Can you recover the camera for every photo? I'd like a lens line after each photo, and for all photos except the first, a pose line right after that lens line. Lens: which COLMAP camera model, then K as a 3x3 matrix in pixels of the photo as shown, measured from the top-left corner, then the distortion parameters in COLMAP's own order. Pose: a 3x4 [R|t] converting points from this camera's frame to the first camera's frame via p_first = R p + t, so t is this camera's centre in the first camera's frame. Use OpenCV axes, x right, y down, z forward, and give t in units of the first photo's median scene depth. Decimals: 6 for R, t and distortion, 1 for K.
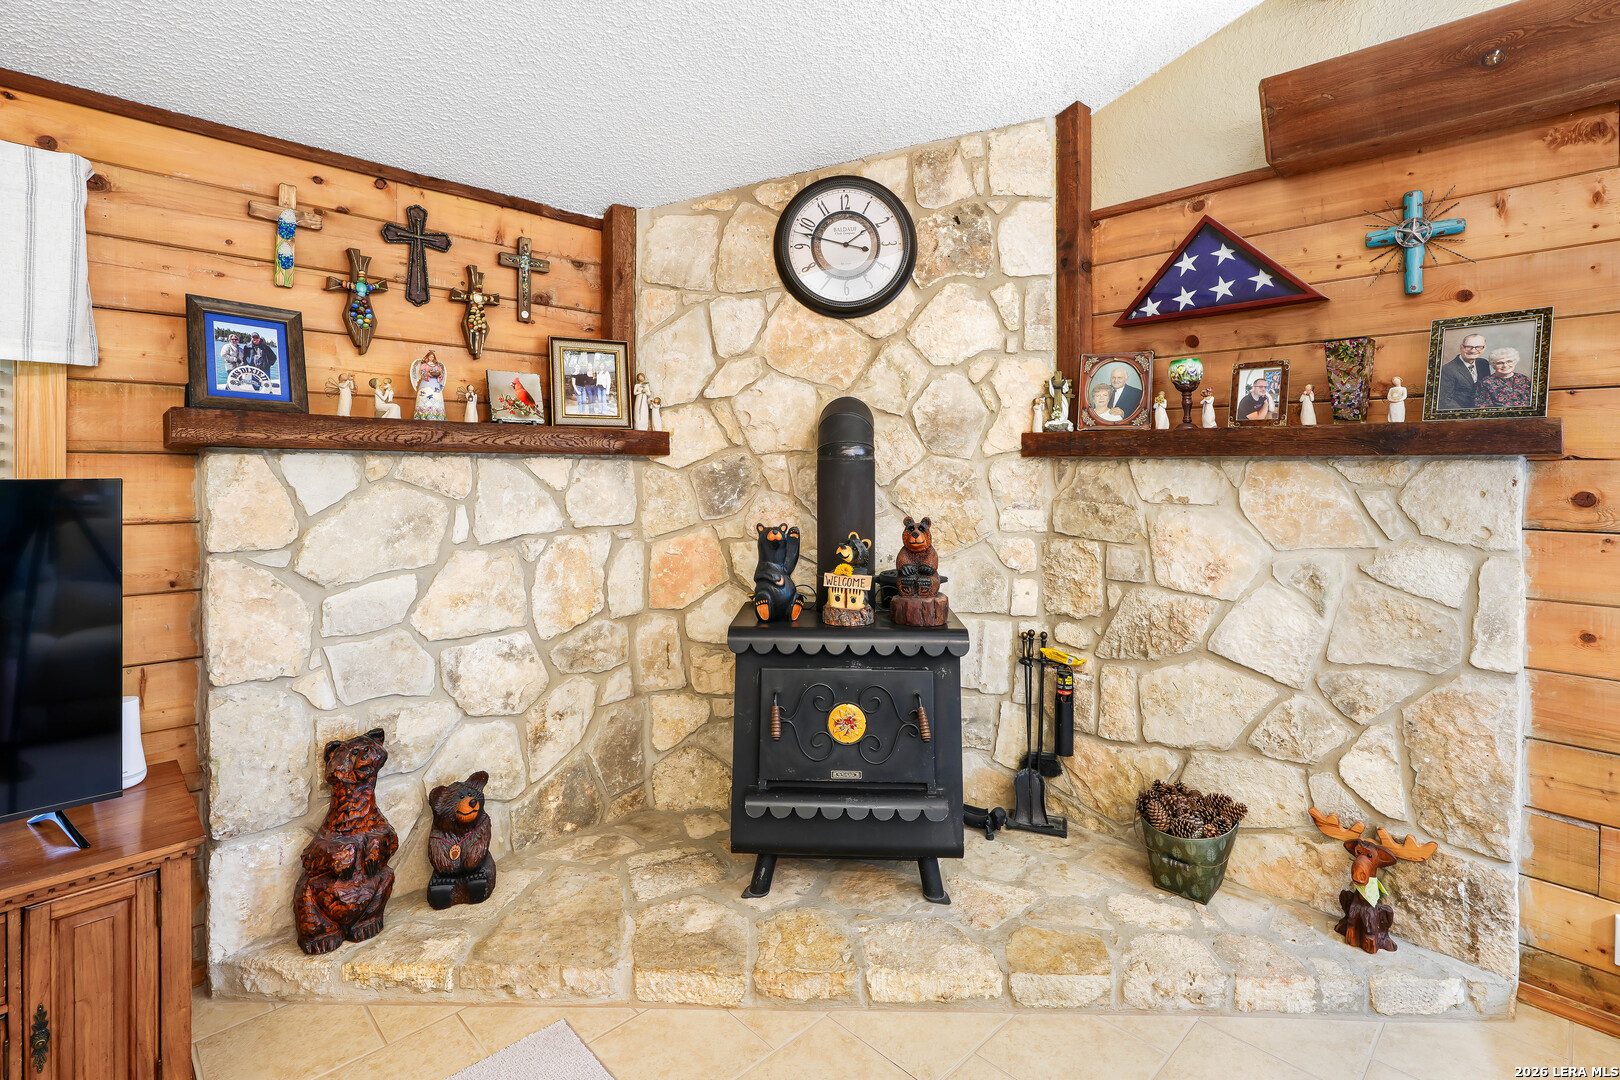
lens RADIAL K [[771.5, 0, 818.6], [0, 771.5, 467.0], [0, 0, 1]] dist [-0.002757, 0.001929]
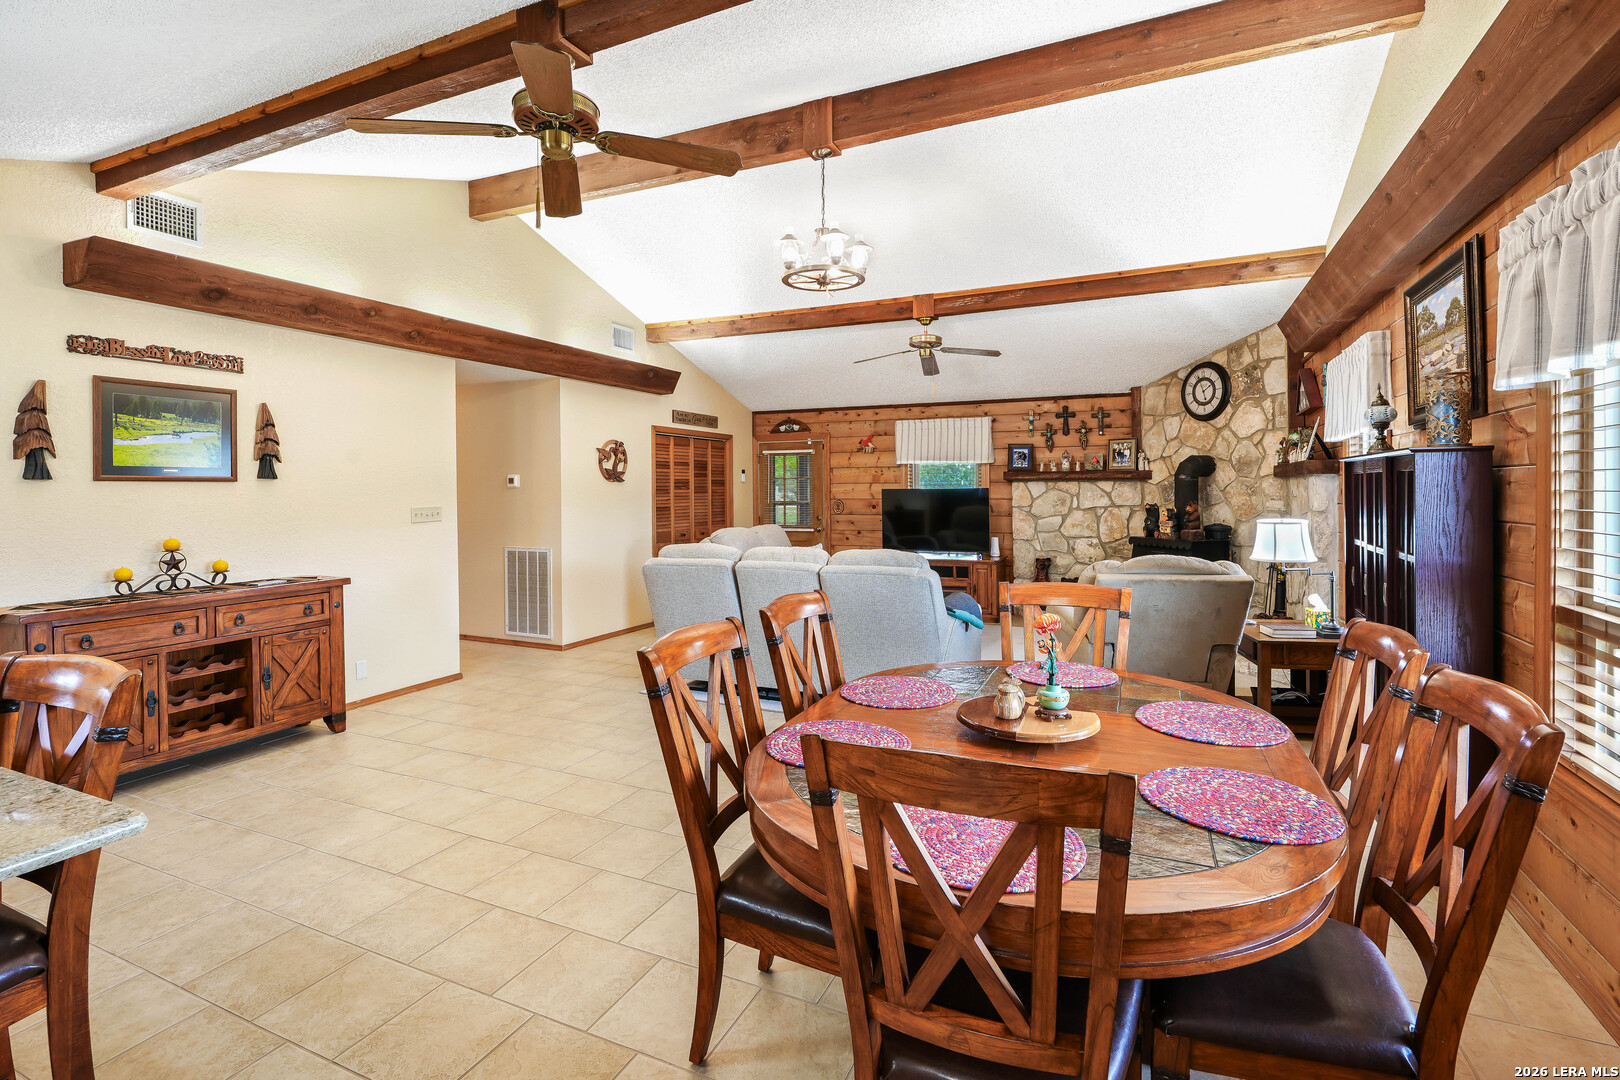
lens RADIAL K [[771.5, 0, 792.7], [0, 771.5, 491.4], [0, 0, 1]] dist [-0.002757, 0.001929]
pose [[0.334396, -0.005994, -0.942414, 2.197188], [0.008252, 0.999960, -0.003432, 0.029928], [0.942396, -0.006629, 0.334432, -1.207144]]
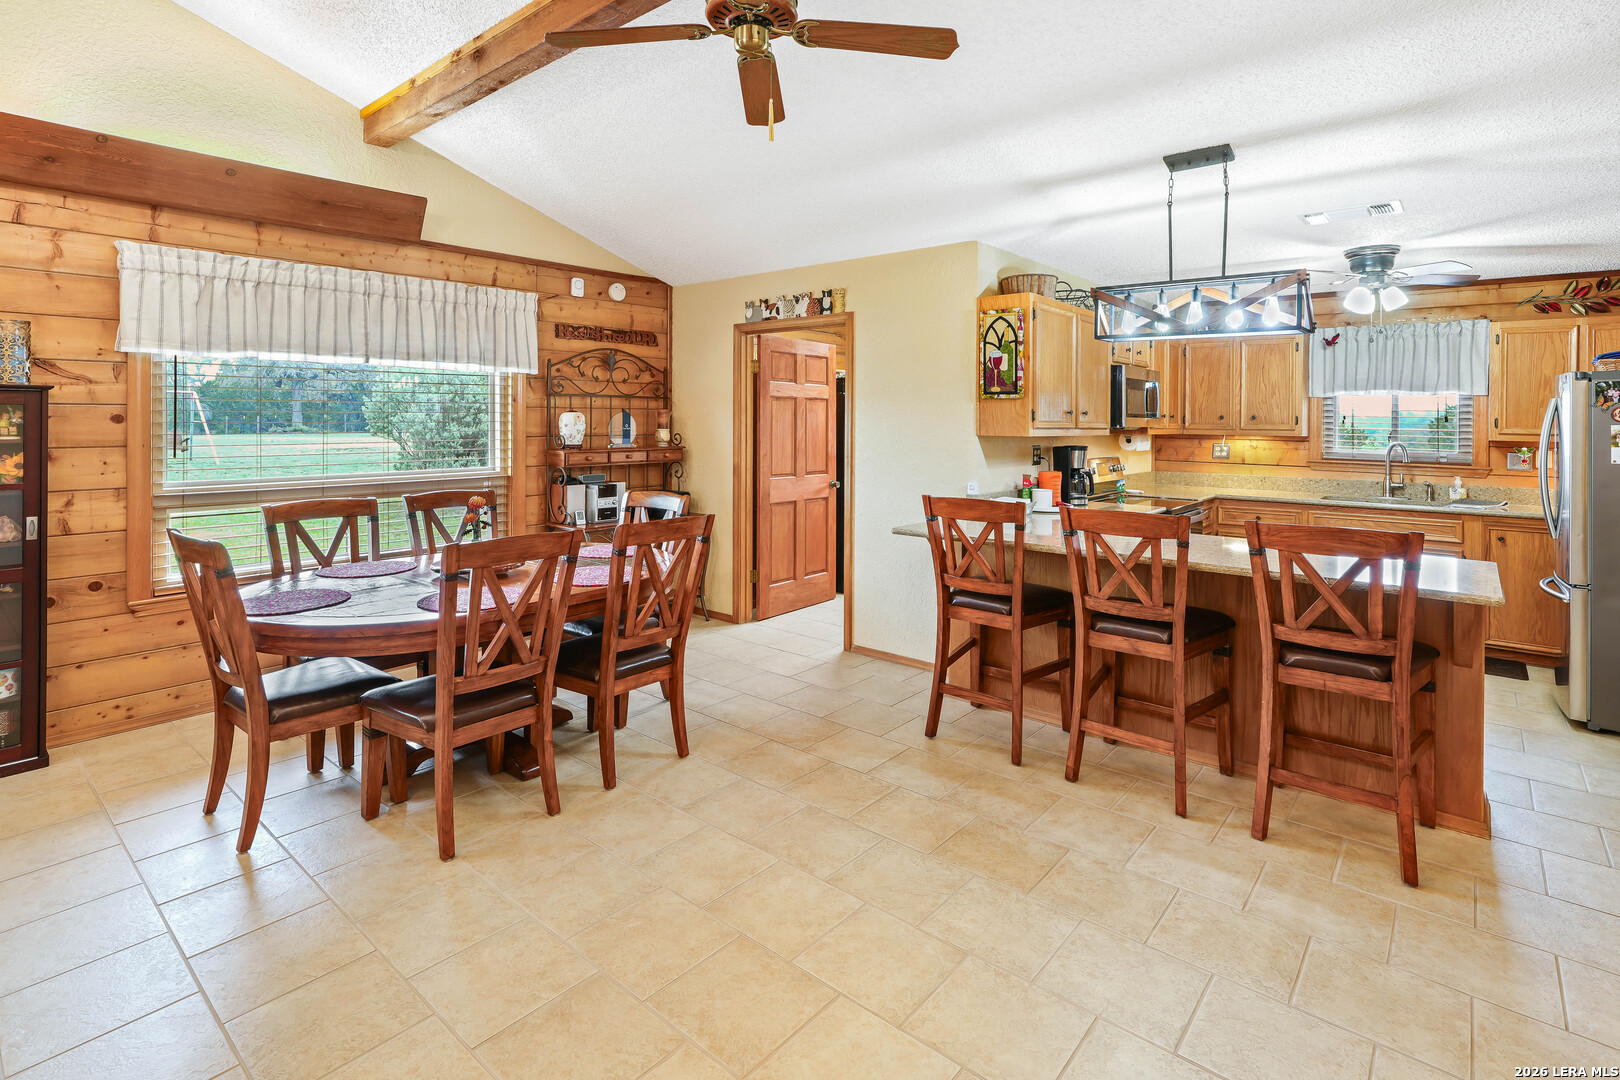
lens RADIAL K [[771.5, 0, 813.4], [0, 771.5, 421.3], [0, 0, 1]] dist [-0.002757, 0.001929]
pose [[-0.082107, -0.010334, 0.996570, 0.134762], [-0.004932, 0.999938, 0.009963, 0.011655], [-0.996611, -0.004098, -0.082153, -1.147737]]
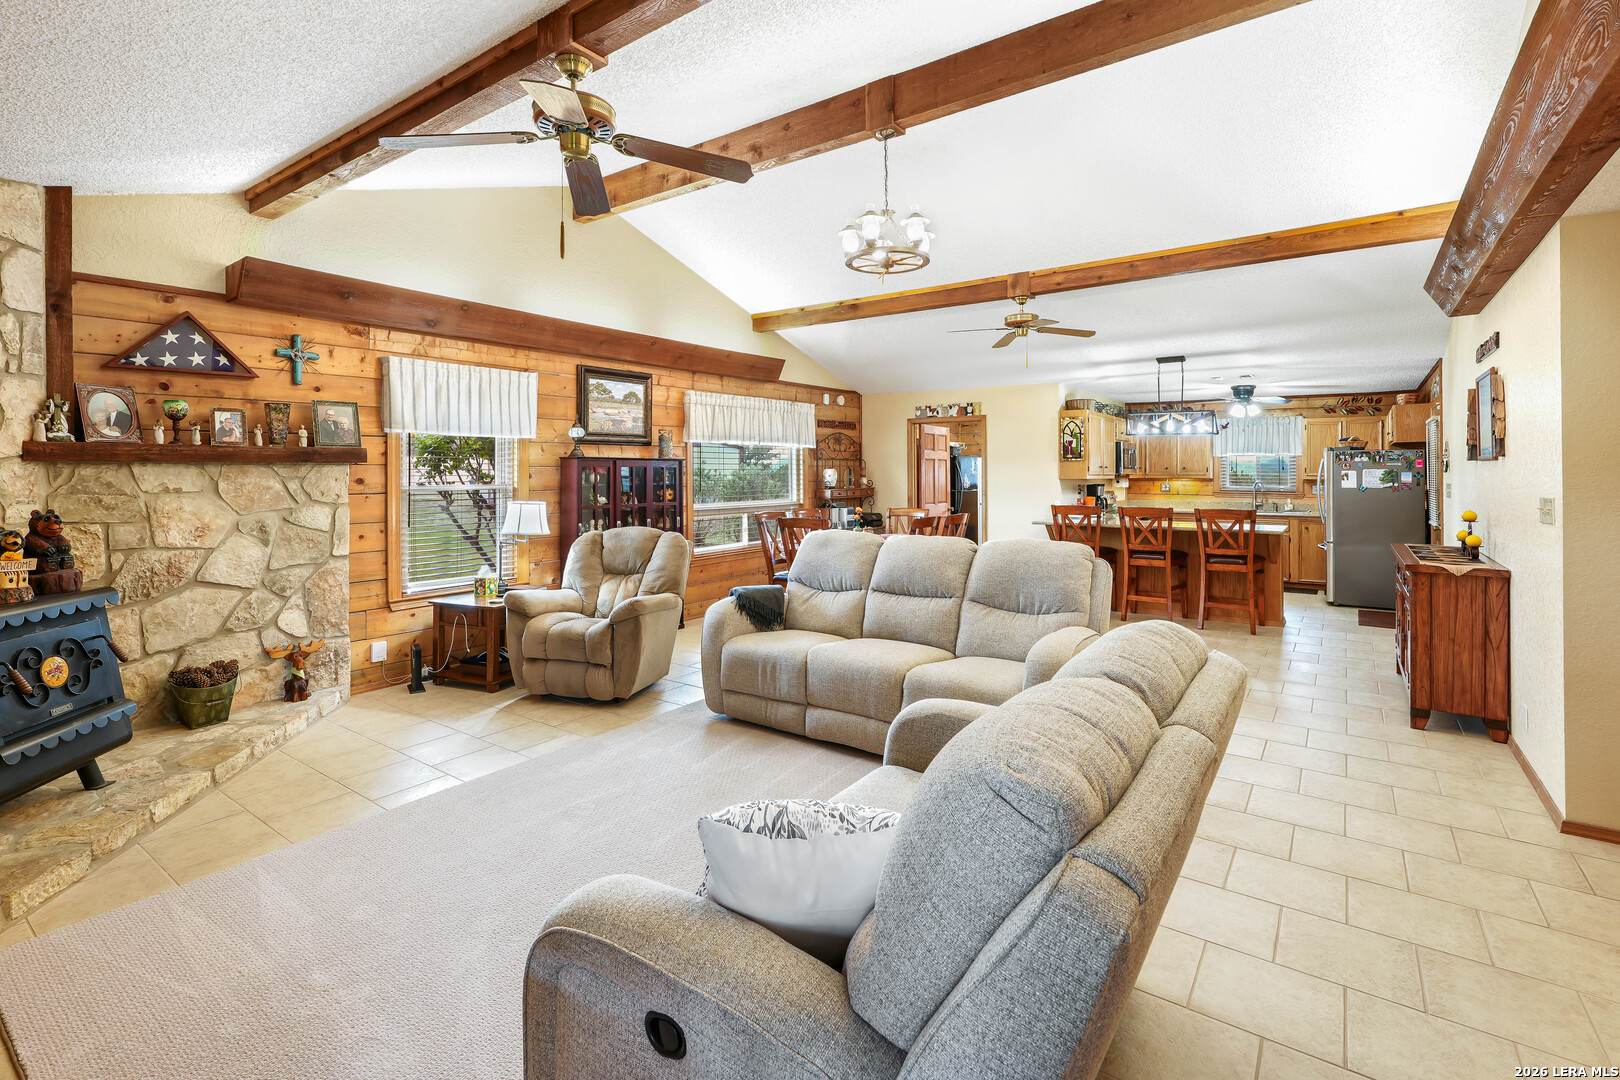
lens RADIAL K [[748.8, 0, 815.8], [0, 748.8, 469.1], [0, 0, 1]] dist [-0.003482, 0.006535]
pose [[-0.171507, -0.003629, 0.985176, -1.287134], [0.002875, 0.999987, 0.004185, -0.001760], [-0.985179, 0.003550, -0.171495, -0.017490]]
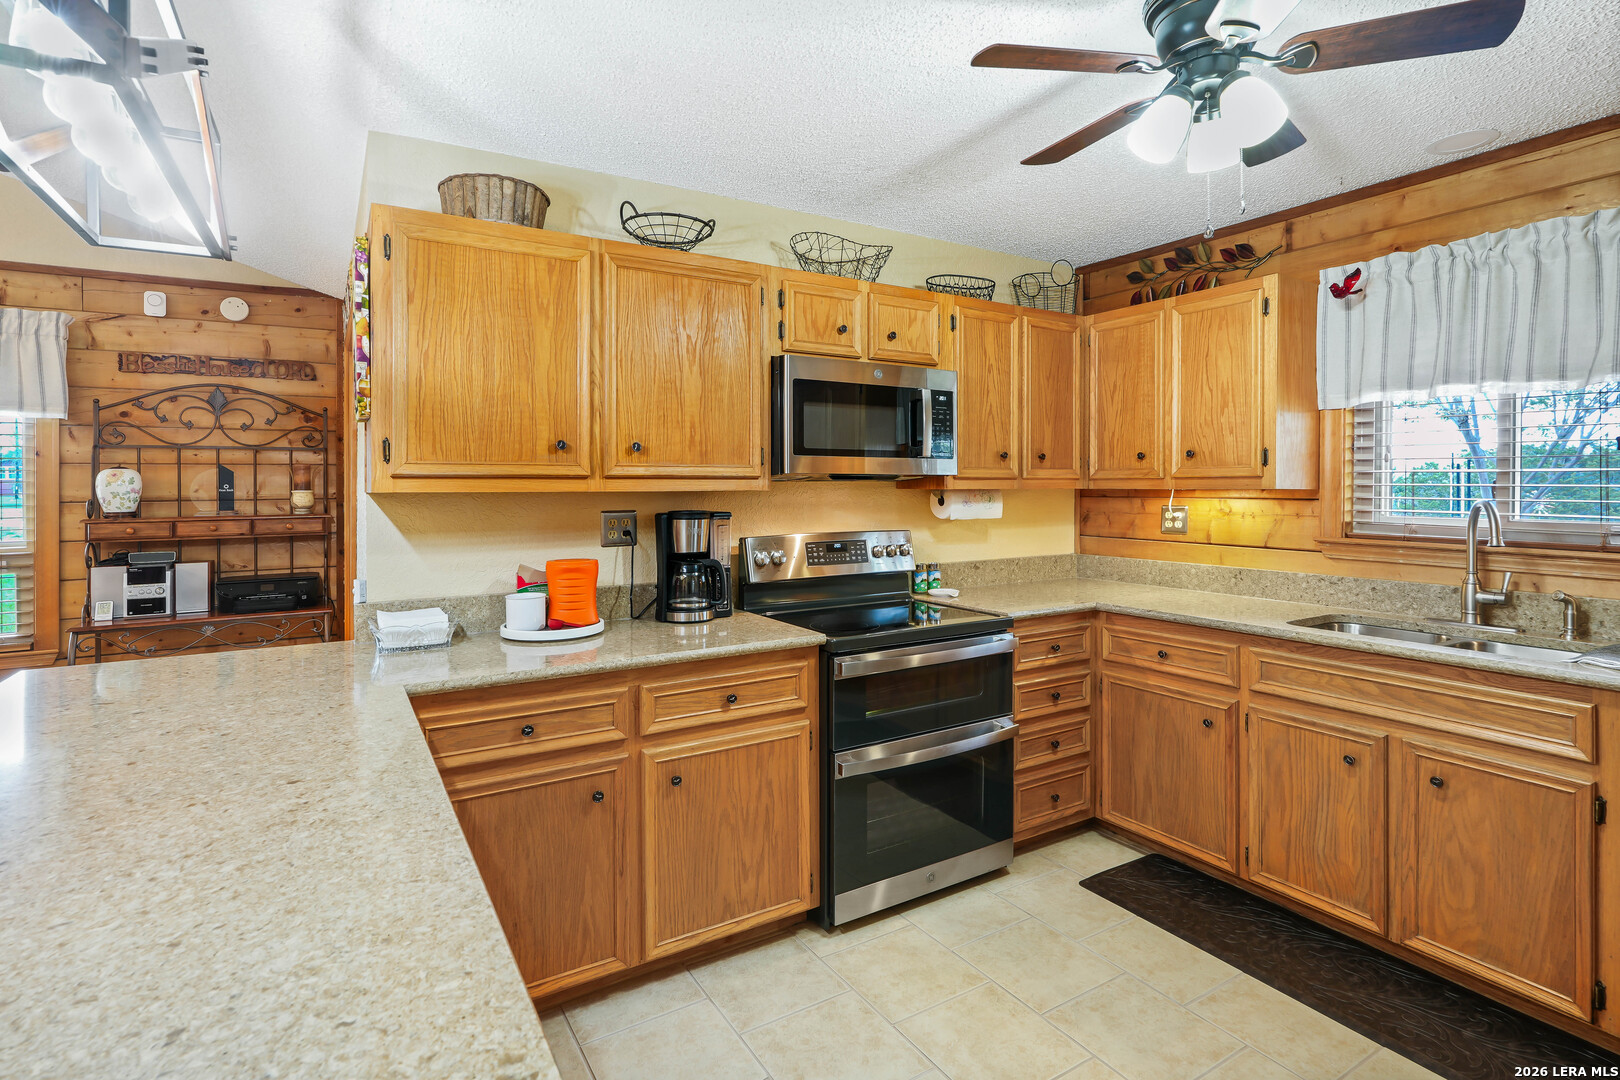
lens RADIAL K [[783.0, 0, 831.7], [0, 783.0, 489.2], [0, 0, 1]] dist [-0.006490, 0.002152]
pose [[0.231233, -0.013516, 0.972804, 1.029357], [0.012176, 0.999865, 0.010998, 0.050441], [-0.972822, 0.009302, 0.231367, -2.383705]]
